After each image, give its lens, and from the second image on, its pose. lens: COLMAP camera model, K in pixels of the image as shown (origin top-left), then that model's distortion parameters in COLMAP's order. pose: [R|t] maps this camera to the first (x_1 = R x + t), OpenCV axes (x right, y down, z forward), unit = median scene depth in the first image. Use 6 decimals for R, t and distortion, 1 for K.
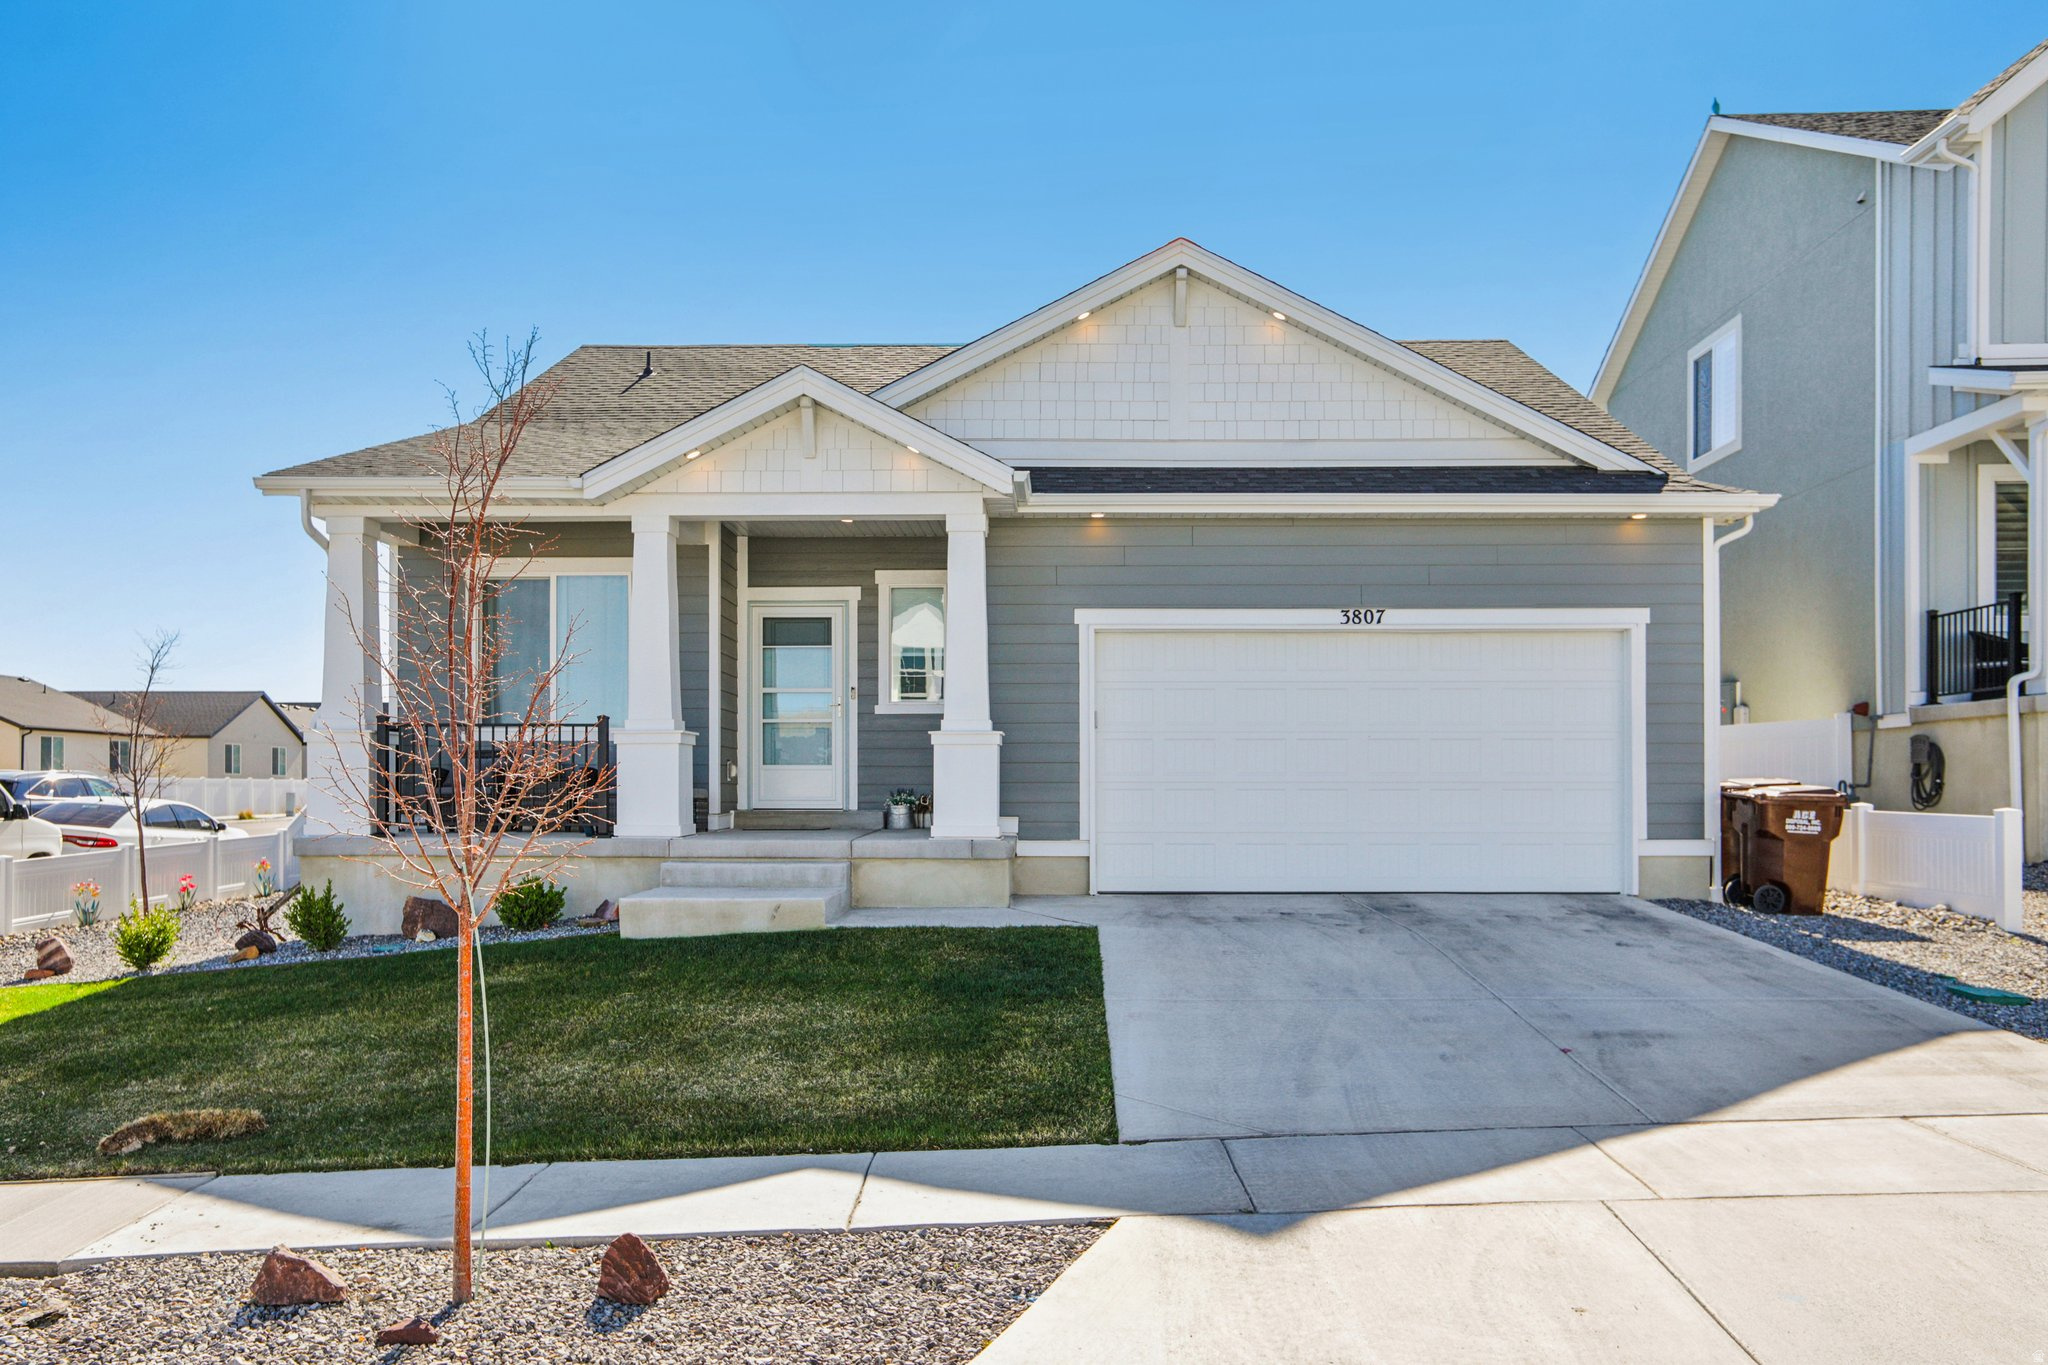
lens RADIAL K [[1627.0, 0, 1029.2], [0, 1627.0, 785.1], [0, 0, 1]] dist [-0.002501, 0.049962]
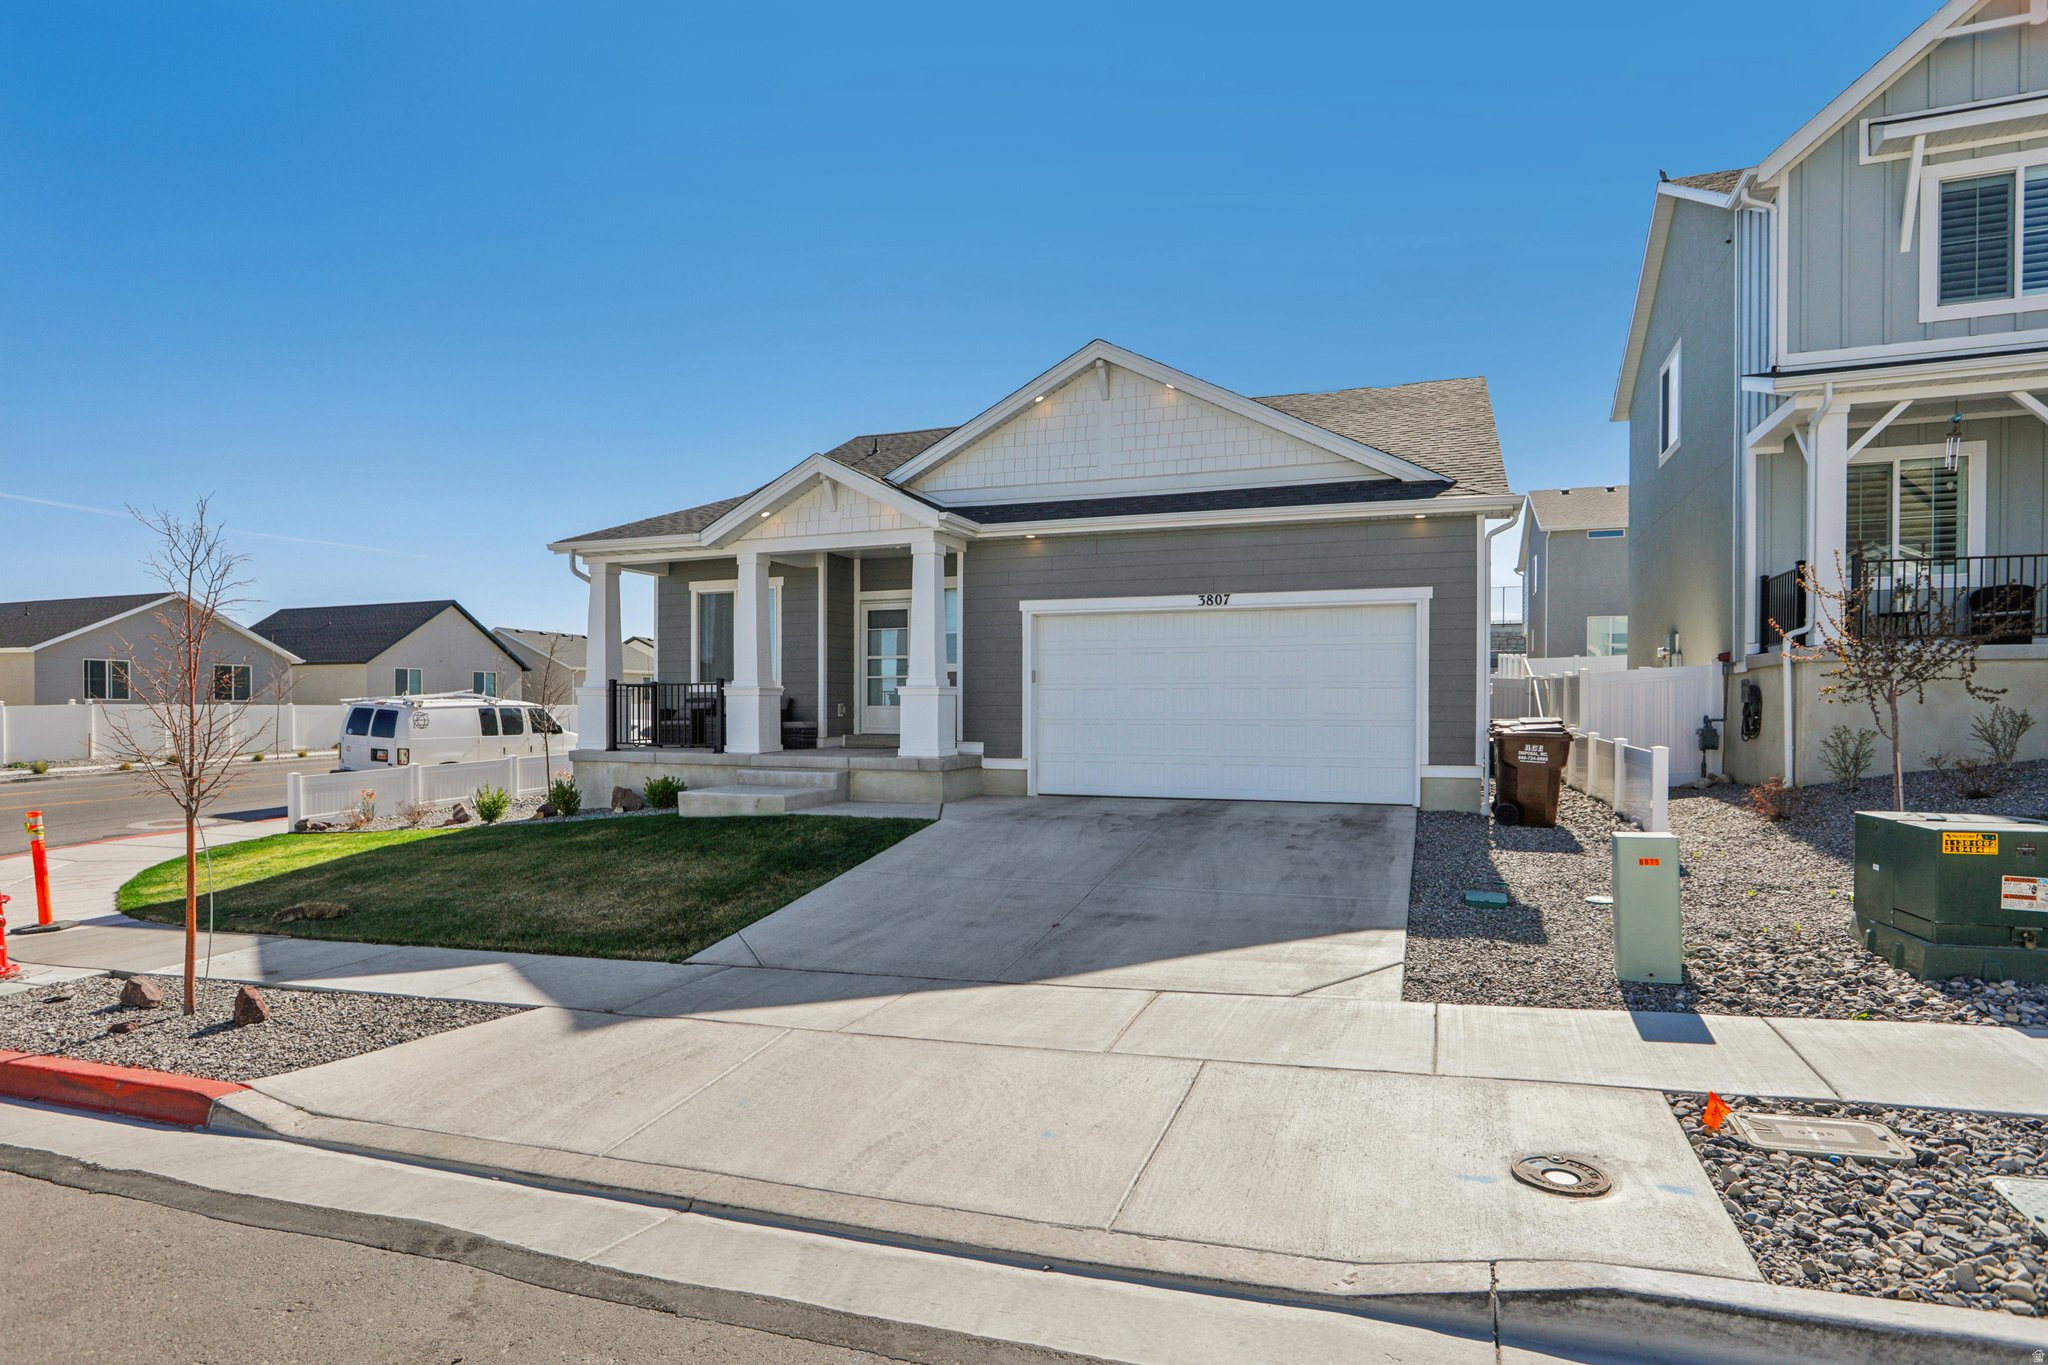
lens RADIAL K [[1105.2, 0, 1020.5], [0, 1105.2, 725.3], [0, 0, 1]] dist [-0.047500, 0.029579]
pose [[0.938773, 0.005724, -0.344487, 0.372124], [0.000965, 0.999814, 0.019244, -0.015115], [0.344534, -0.018398, 0.938594, 0.063250]]
